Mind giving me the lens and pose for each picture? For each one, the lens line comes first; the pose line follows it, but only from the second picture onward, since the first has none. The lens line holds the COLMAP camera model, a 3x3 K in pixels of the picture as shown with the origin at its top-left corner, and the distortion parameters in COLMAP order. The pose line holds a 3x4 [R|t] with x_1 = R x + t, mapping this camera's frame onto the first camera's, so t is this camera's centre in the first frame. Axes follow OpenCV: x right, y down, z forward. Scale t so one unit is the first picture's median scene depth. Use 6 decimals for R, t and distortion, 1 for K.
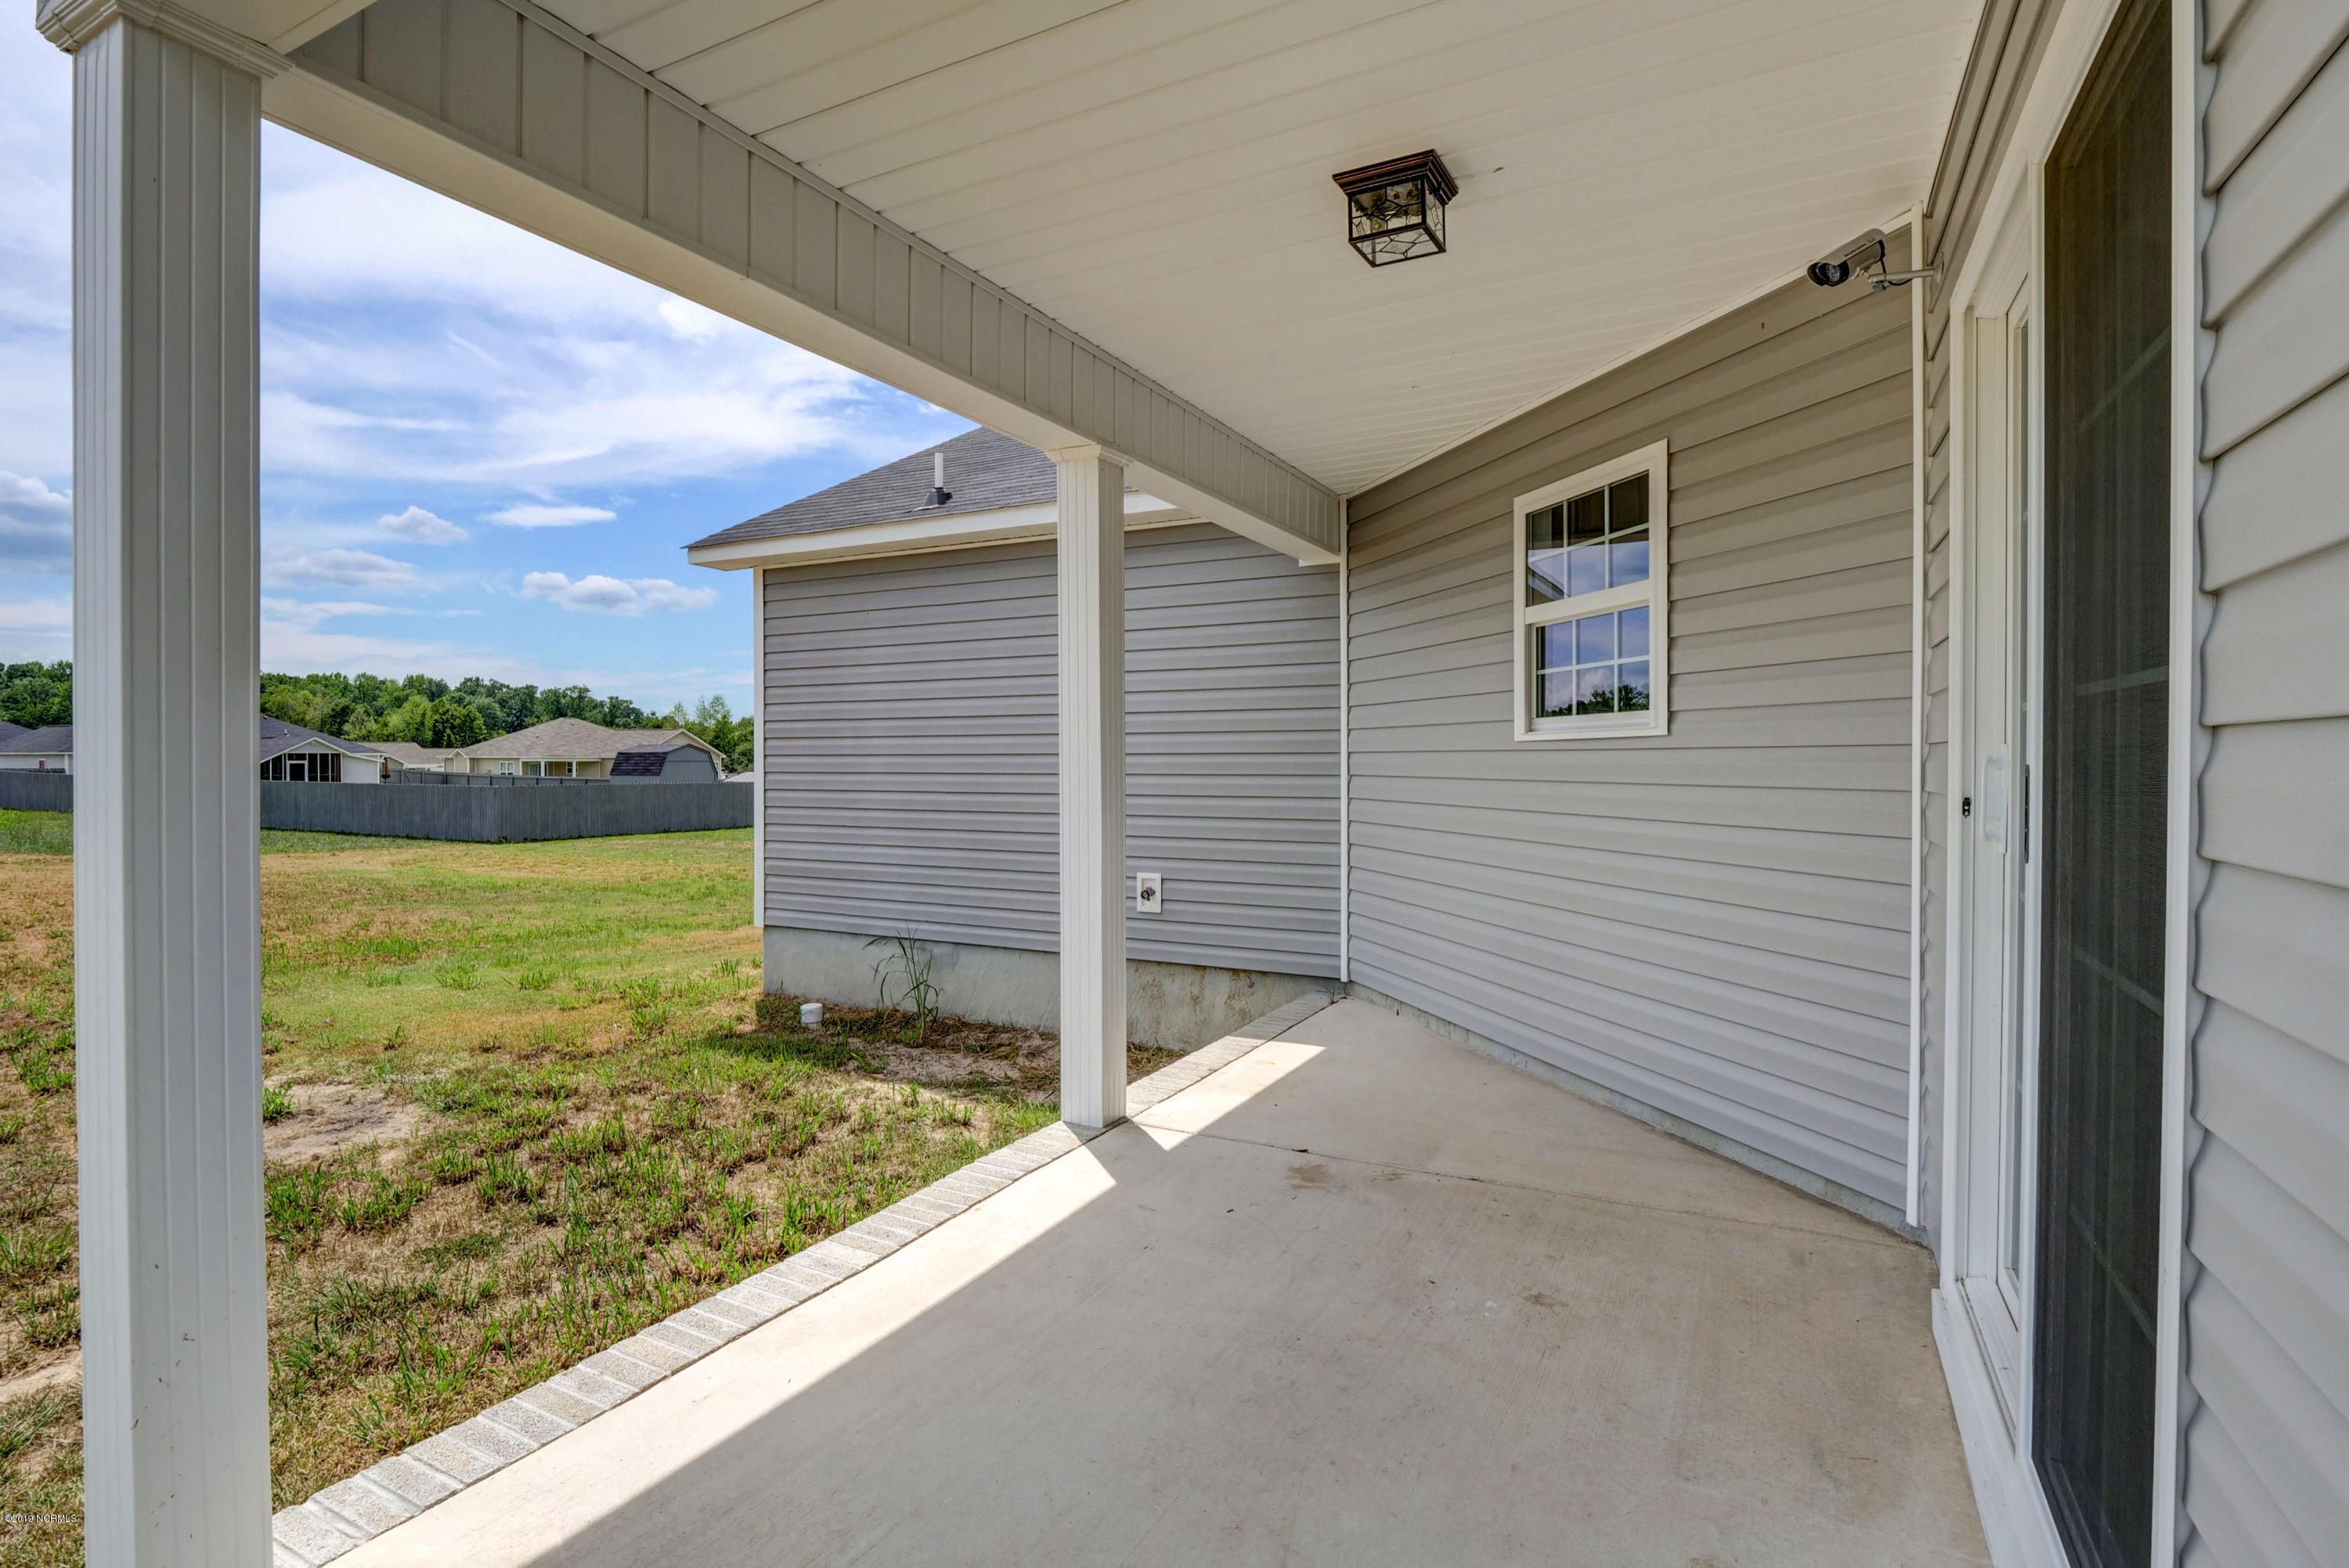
lens RADIAL K [[1143.8, 0, 1173.2], [0, 1143.8, 772.5], [0, 0, 1]] dist [0.000234, -0.000041]
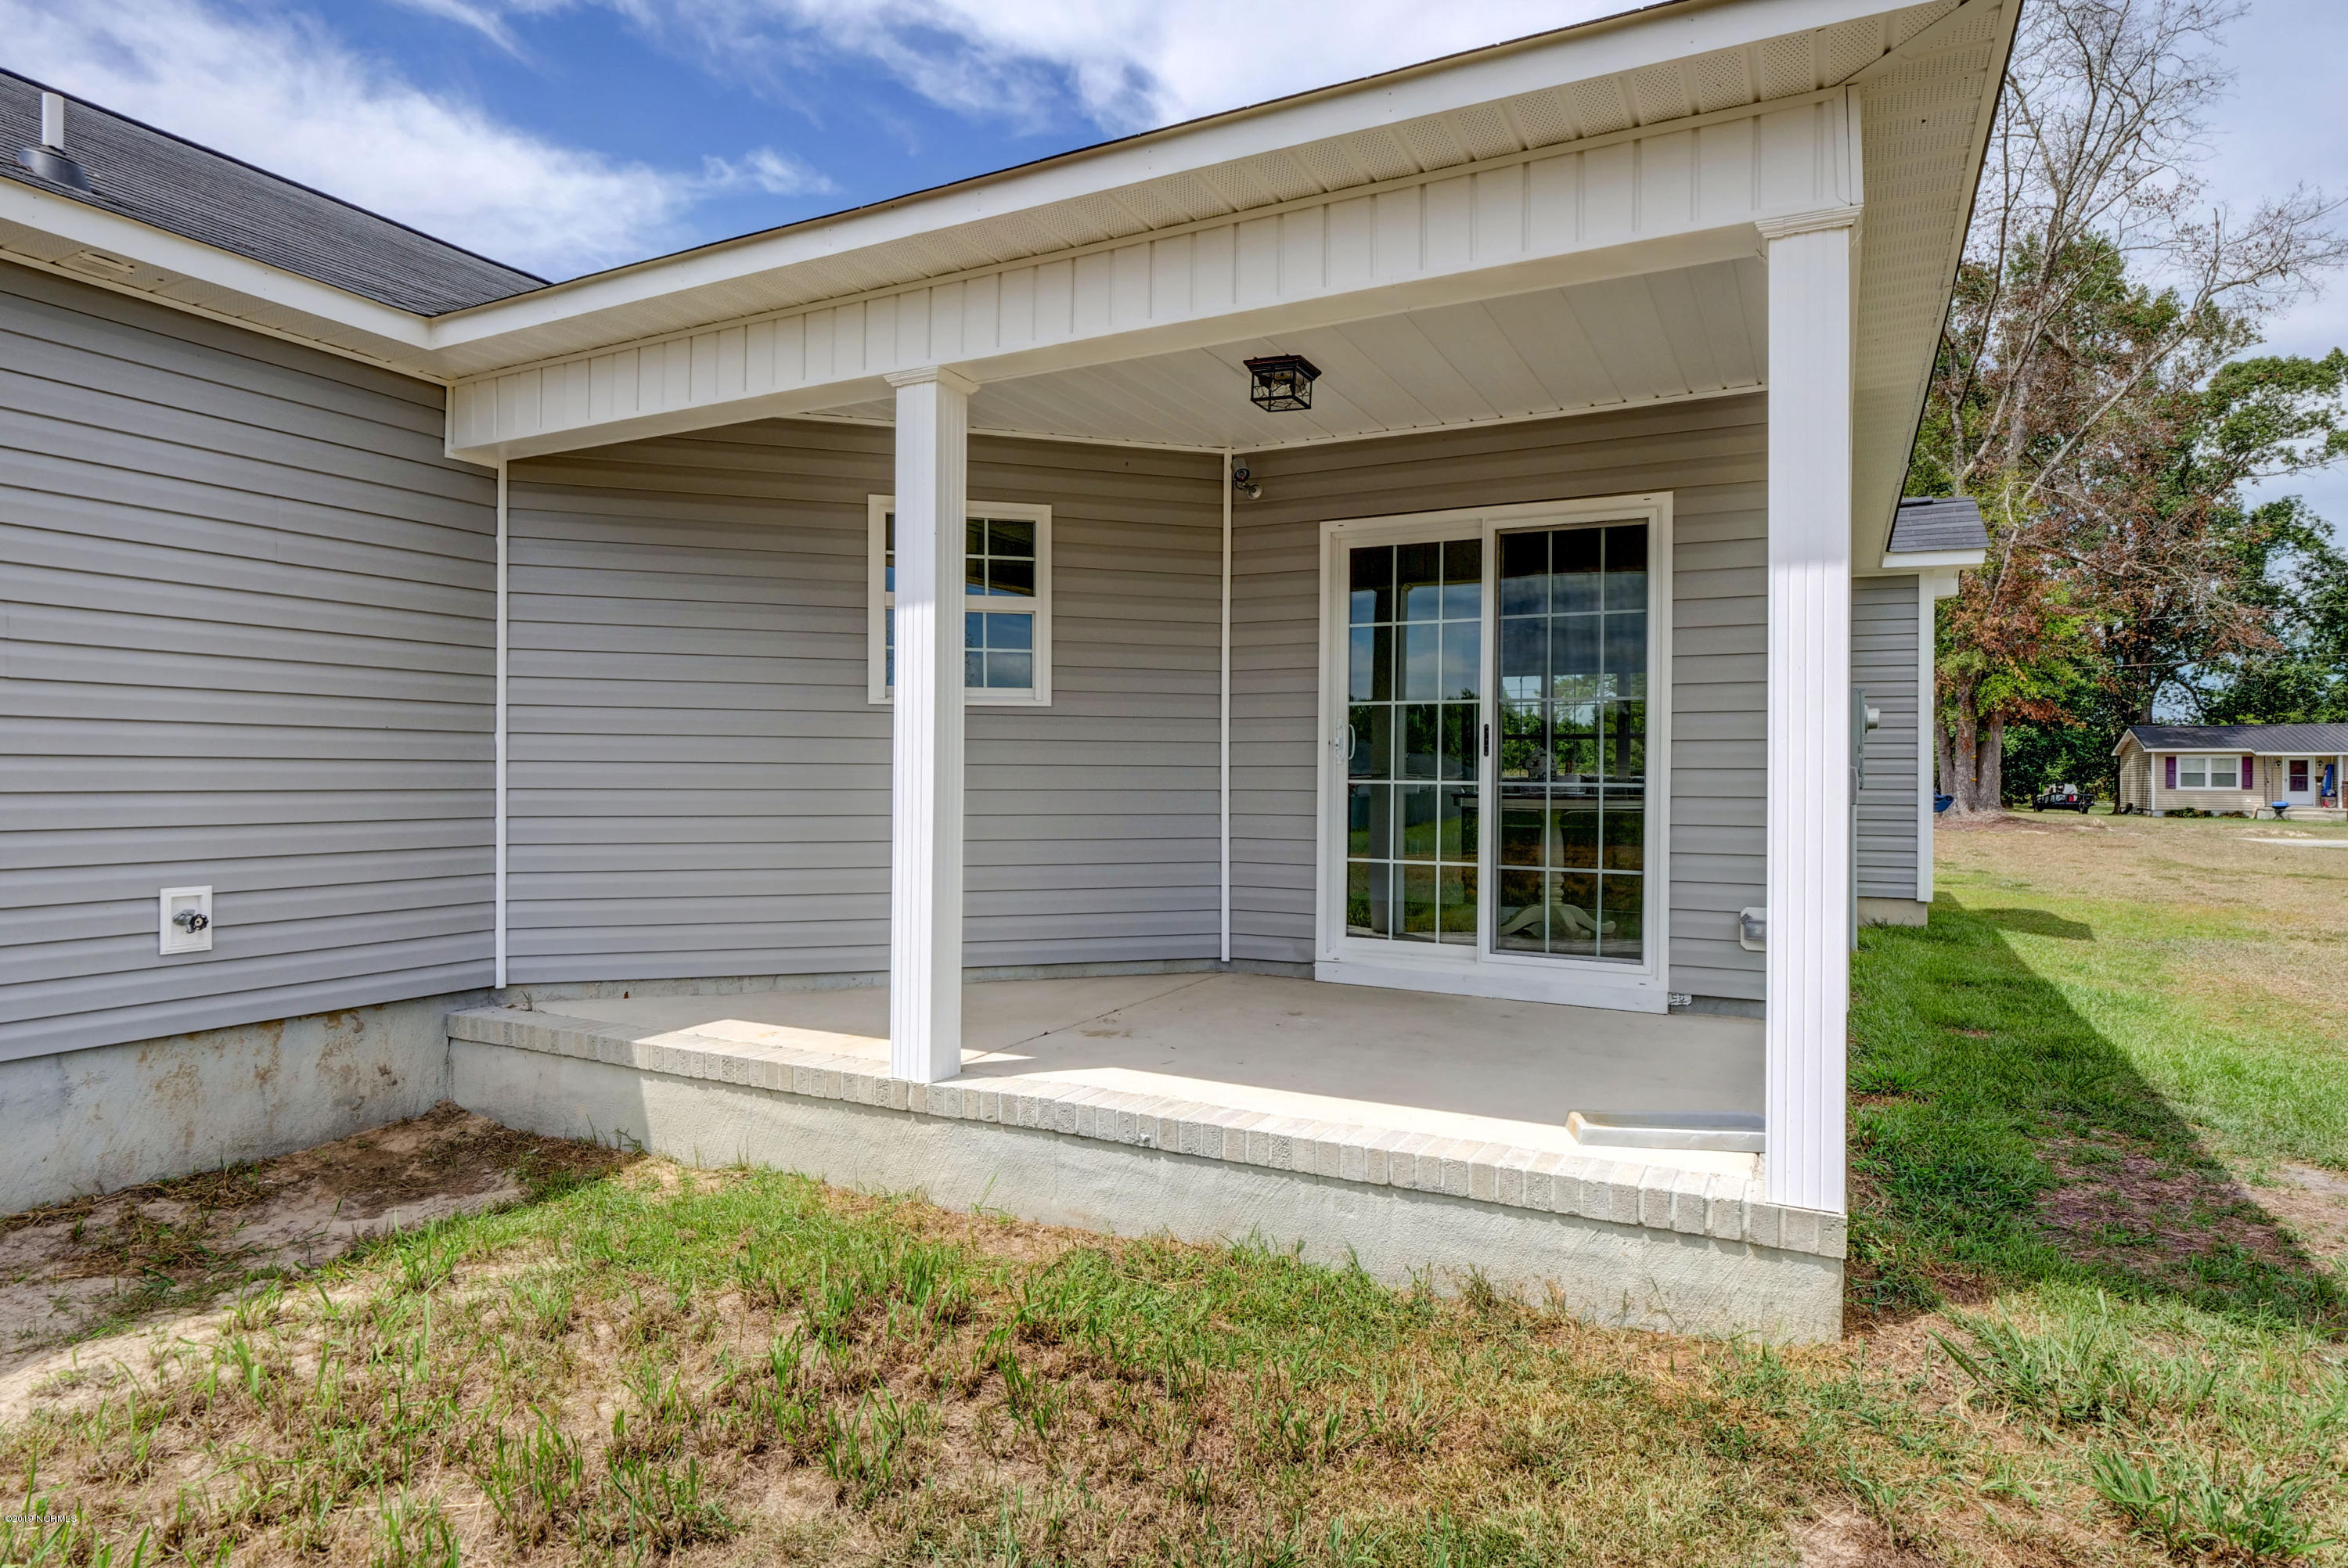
lens RADIAL K [[1296.4, 0, 1178.2], [0, 1296.4, 798.7], [0, 0, 1]] dist [-0.003524, -0.001920]
pose [[-0.013623, -0.020587, 0.999695, -0.726773], [0.007042, 0.999761, 0.020684, 0.031584], [-0.999882, 0.007321, -0.013475, 0.501706]]
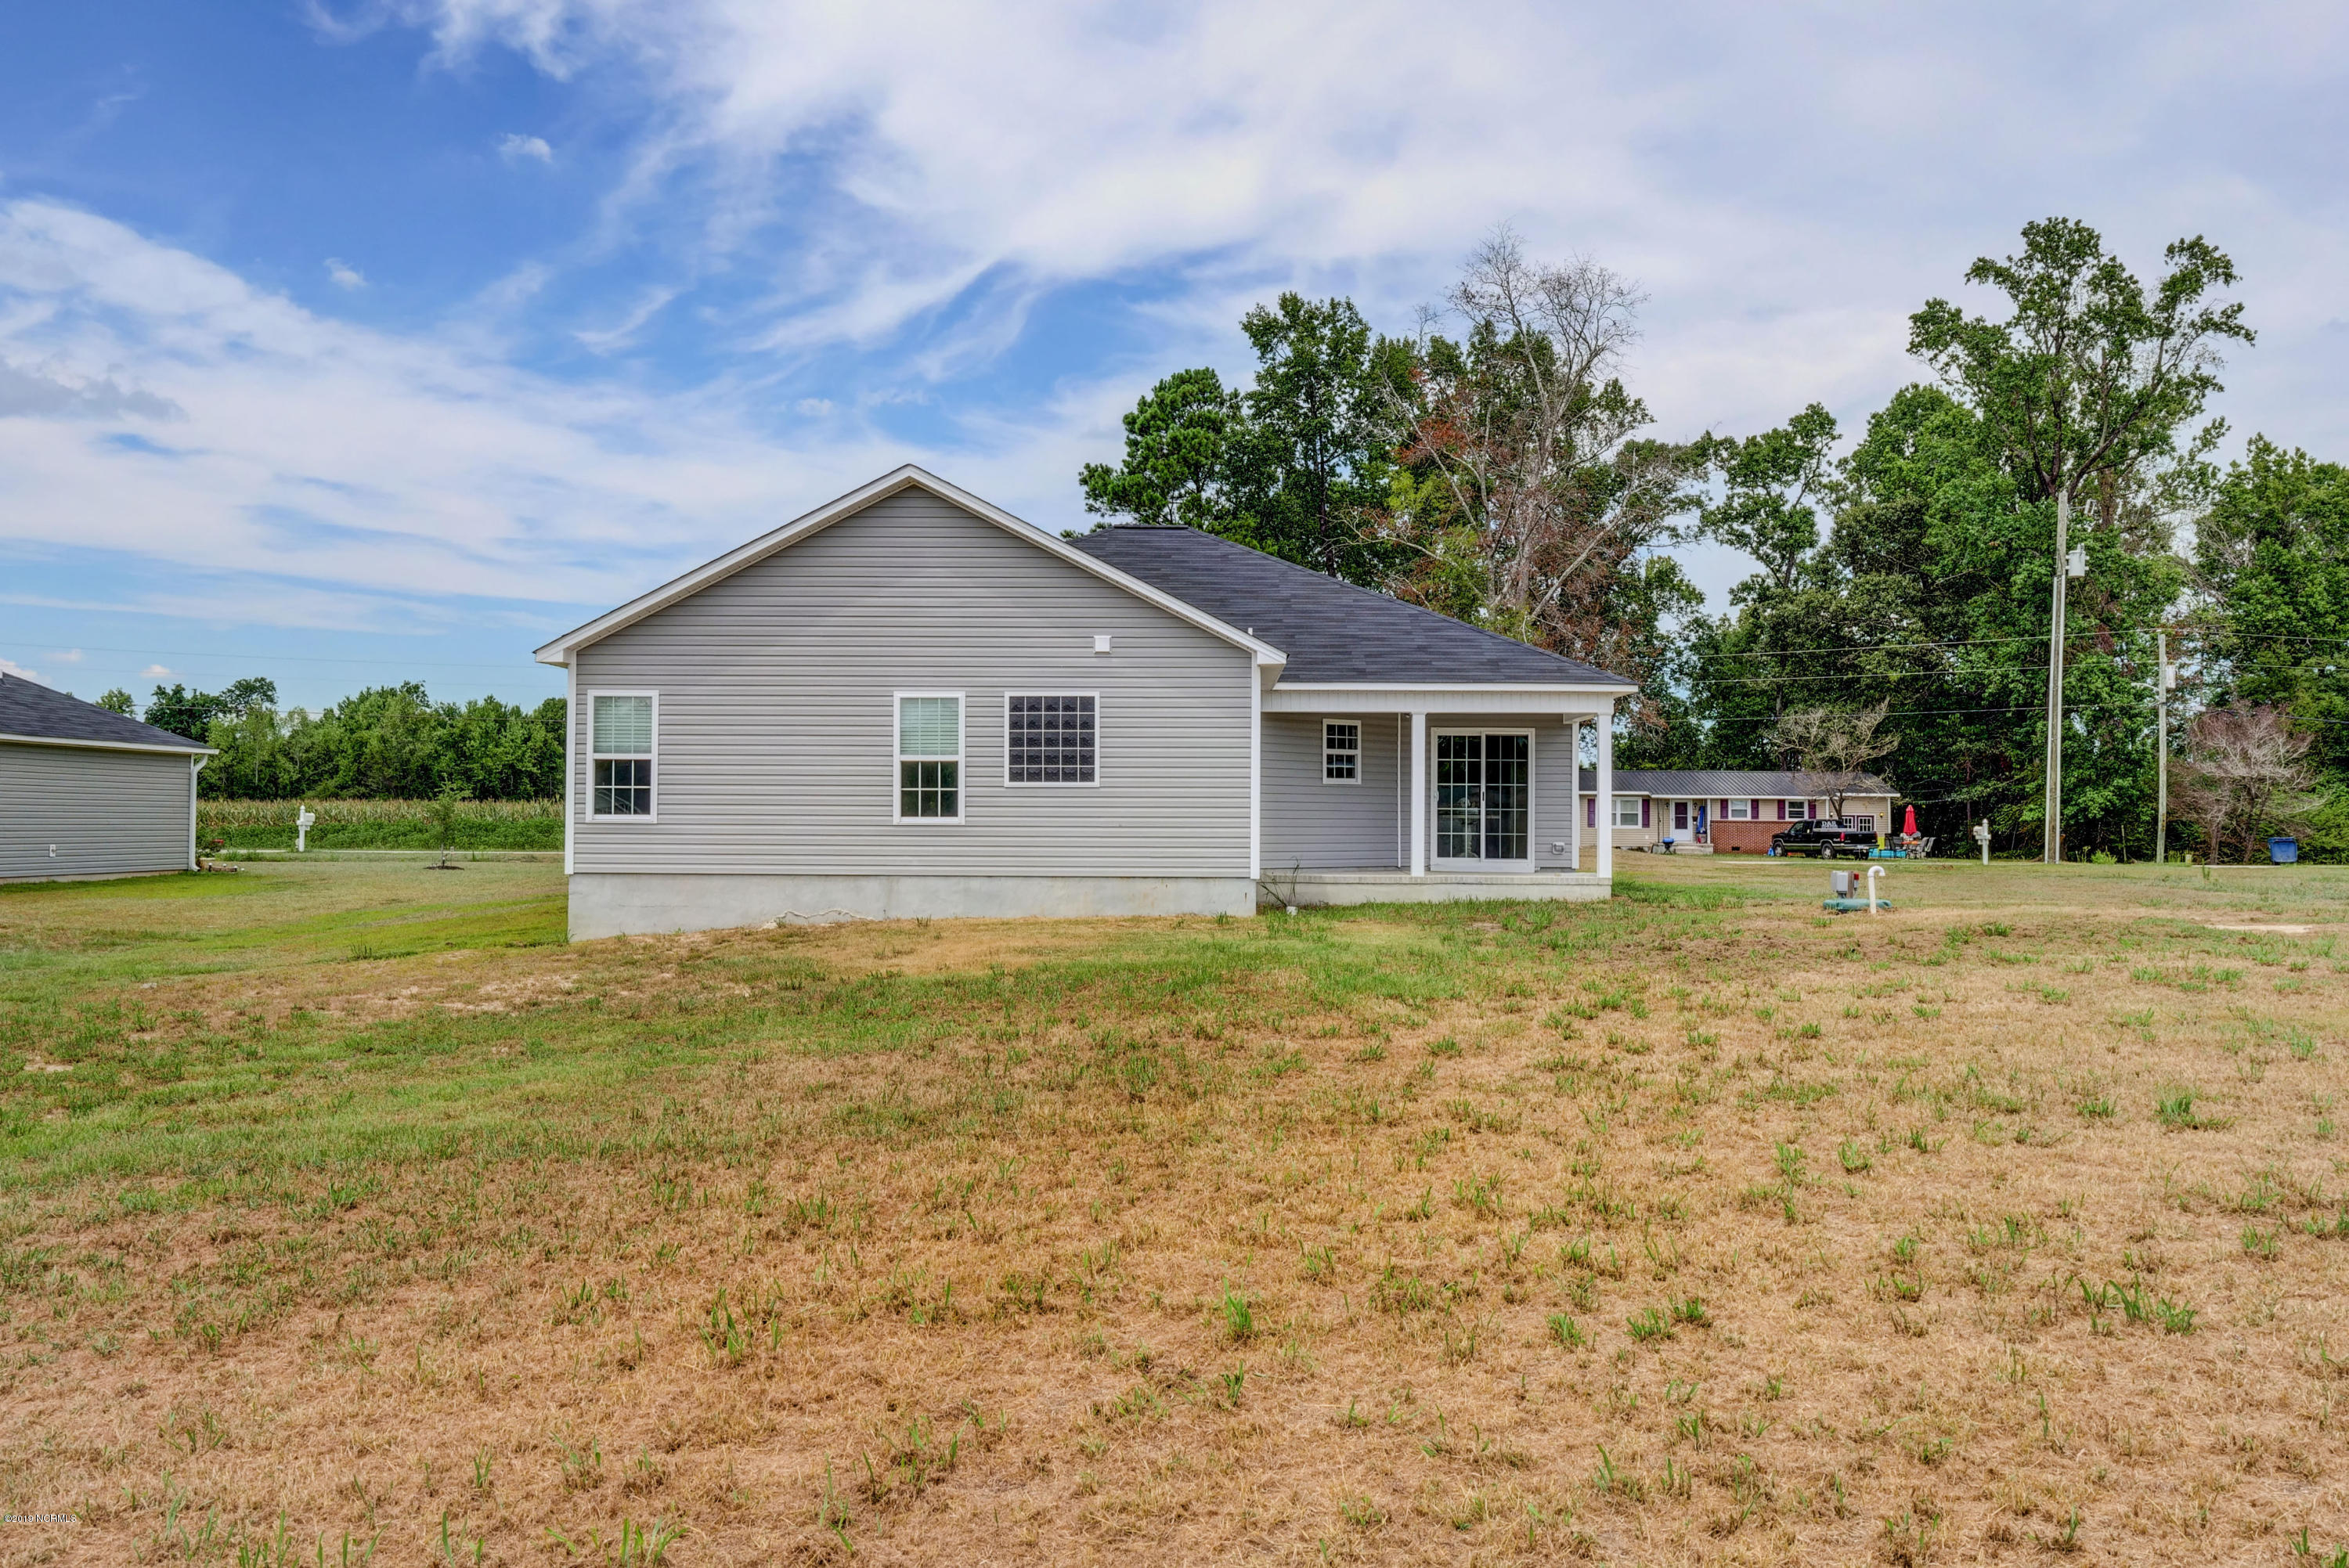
lens RADIAL K [[1949.0, 0, 1171.9], [0, 1949.0, 784.5], [0, 0, 1]] dist [0.000944, 0.000133]
pose [[-0.452948, 0.006007, 0.891517, -3.695896], [-0.004696, 0.999947, -0.009124, 0.026106], [-0.891525, -0.008319, -0.452896, 3.098359]]
